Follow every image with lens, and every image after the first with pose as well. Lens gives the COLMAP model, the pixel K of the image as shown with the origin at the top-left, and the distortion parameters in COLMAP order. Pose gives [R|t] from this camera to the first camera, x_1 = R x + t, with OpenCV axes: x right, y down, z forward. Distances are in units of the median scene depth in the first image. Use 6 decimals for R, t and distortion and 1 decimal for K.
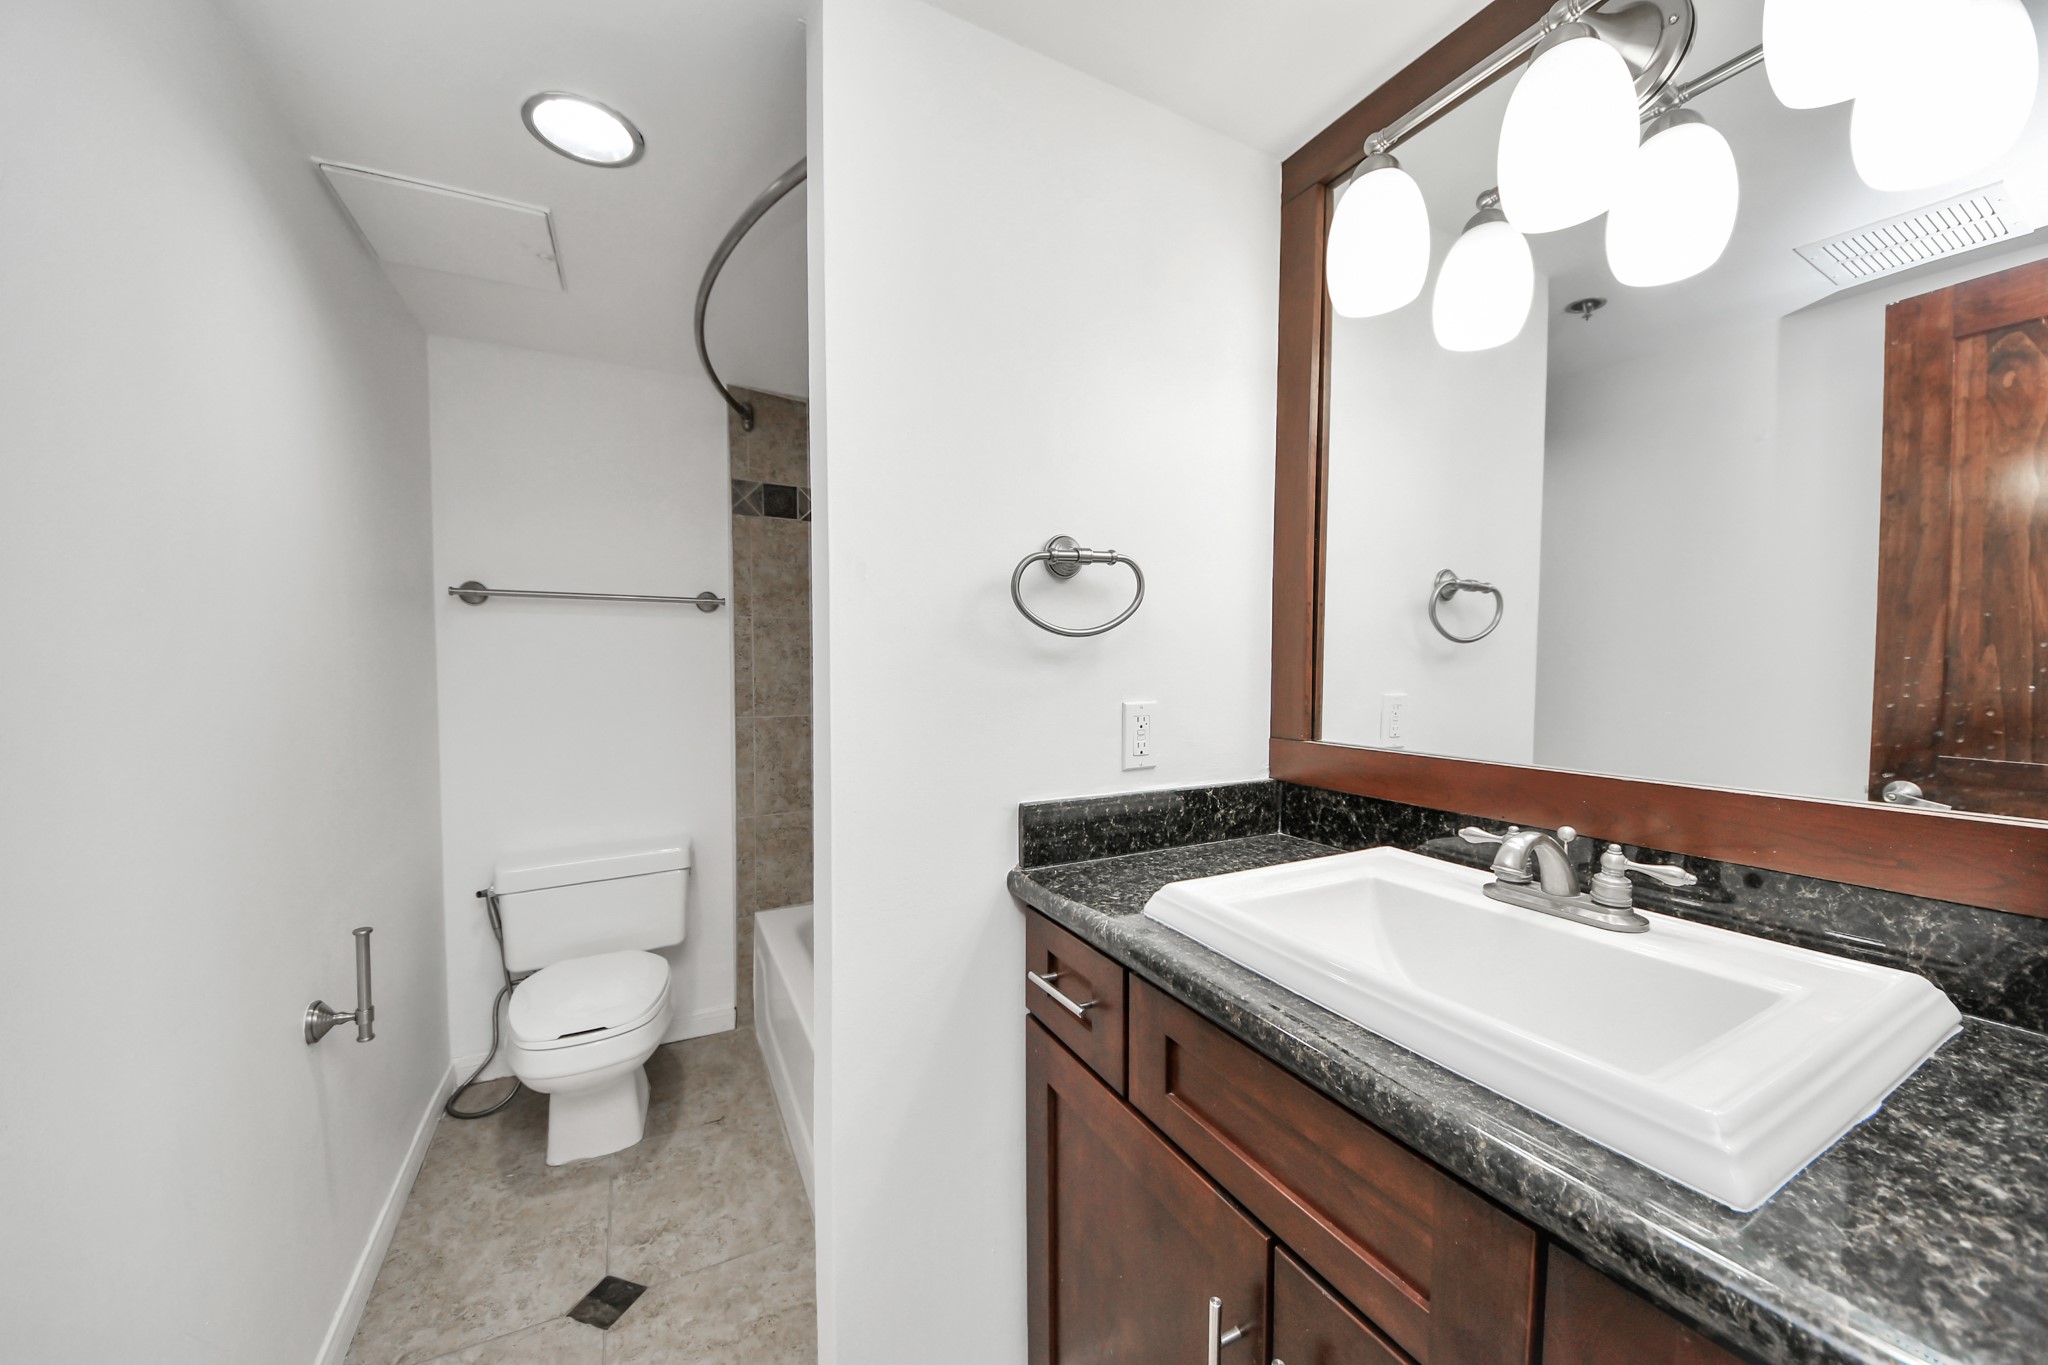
lens RADIAL K [[740.1, 0, 1028.2], [0, 740.1, 682.6], [0, 0, 1]] dist [-0.001424, -0.004208]
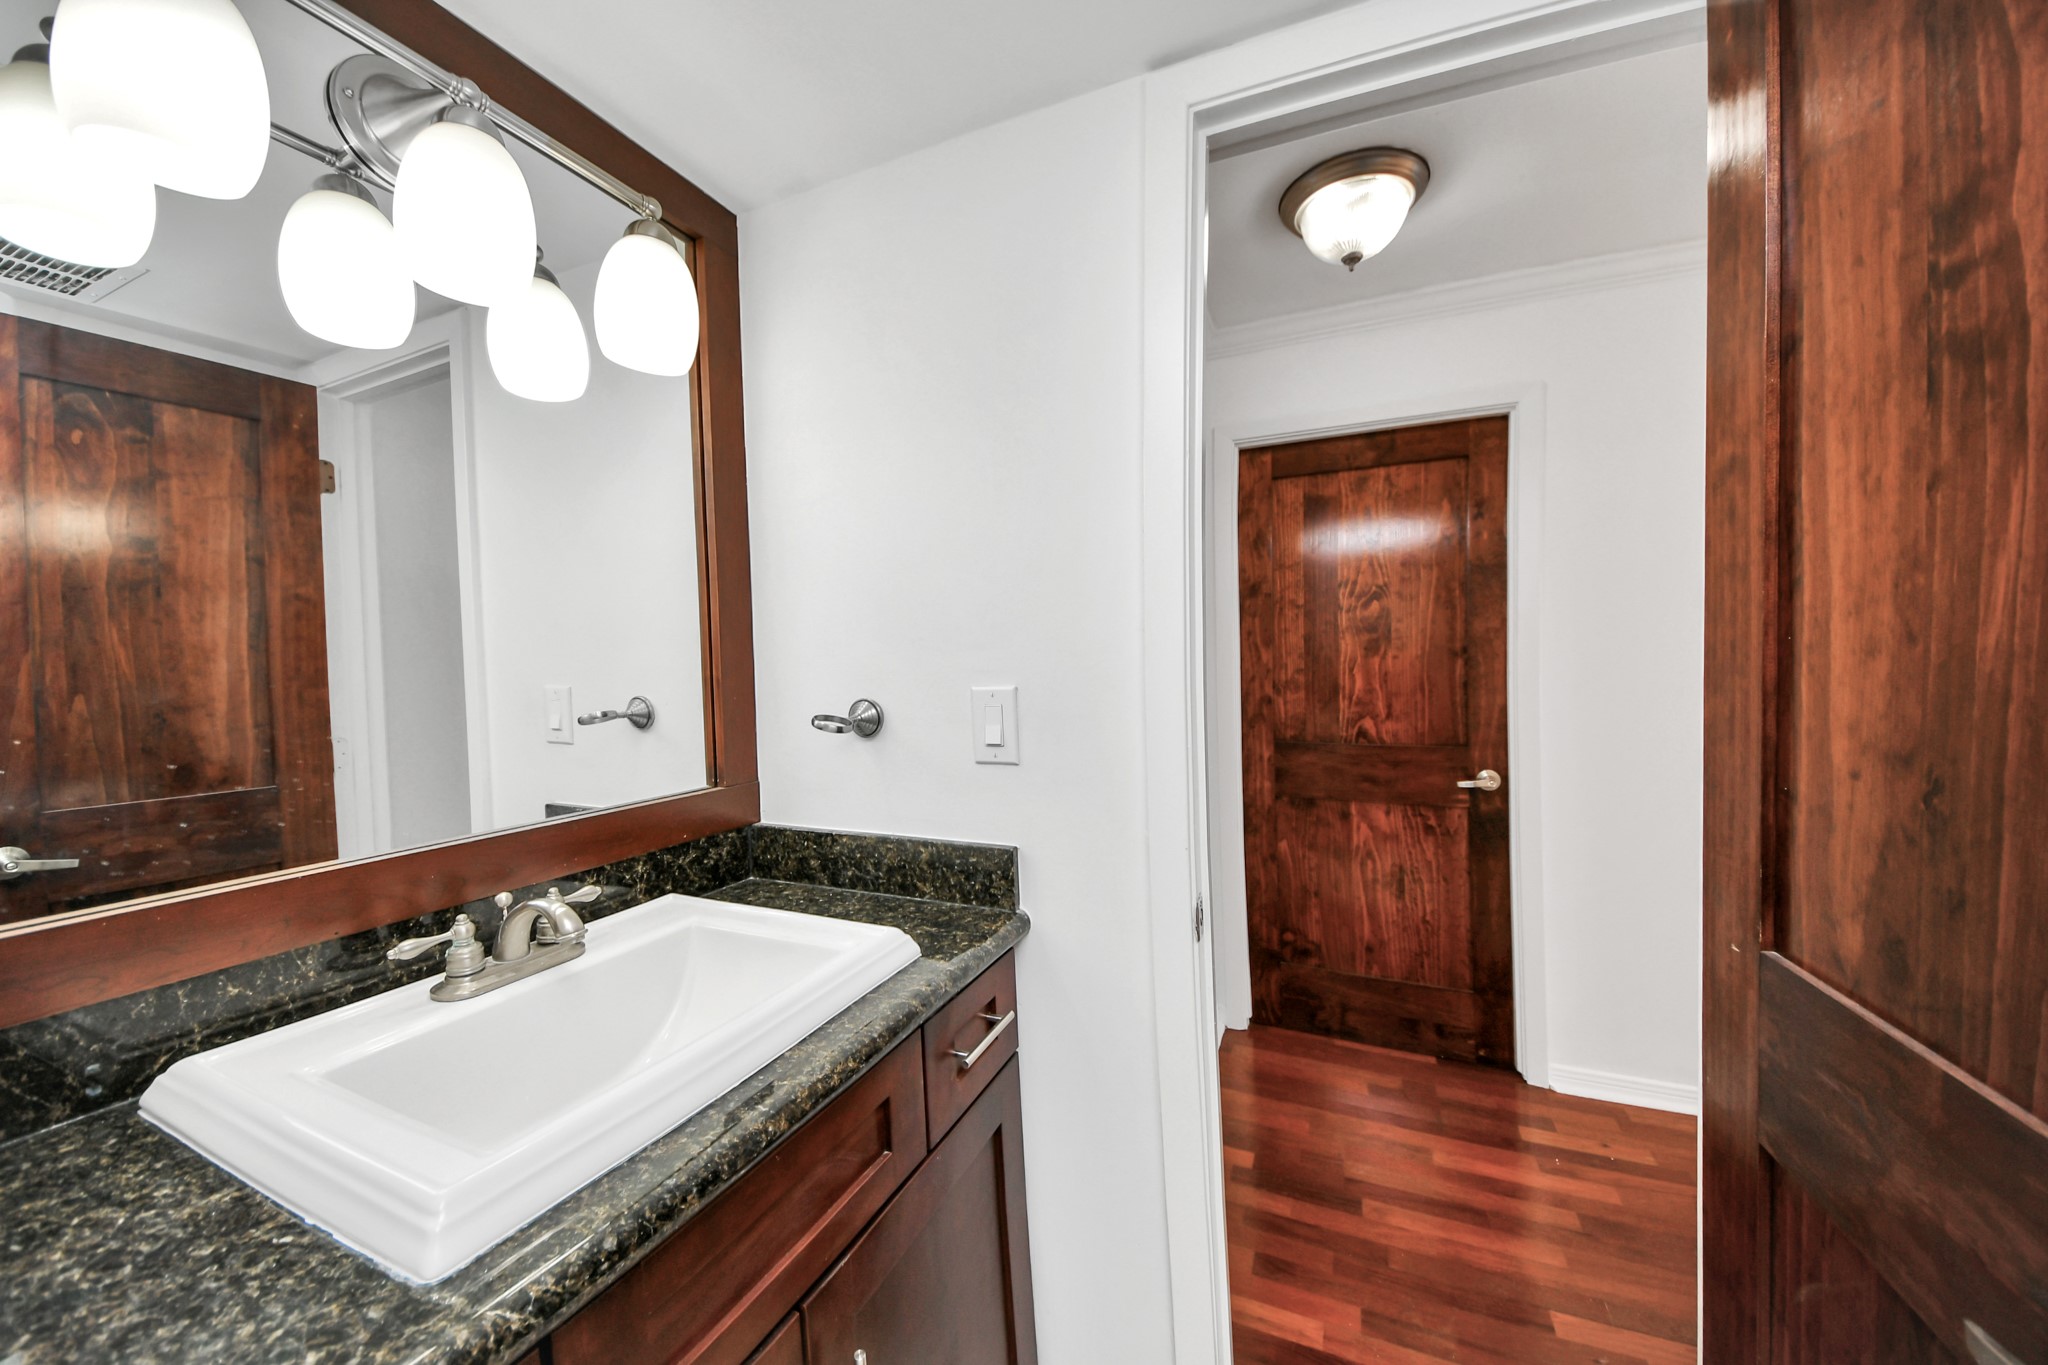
lens RADIAL K [[740.1, 0, 1028.2], [0, 740.1, 682.6], [0, 0, 1]] dist [-0.001424, -0.004208]
pose [[-0.616894, -0.012854, 0.786942, -0.297204], [0.042924, 0.997829, 0.049947, -0.064172], [-0.785875, 0.064591, -0.615003, 0.599956]]
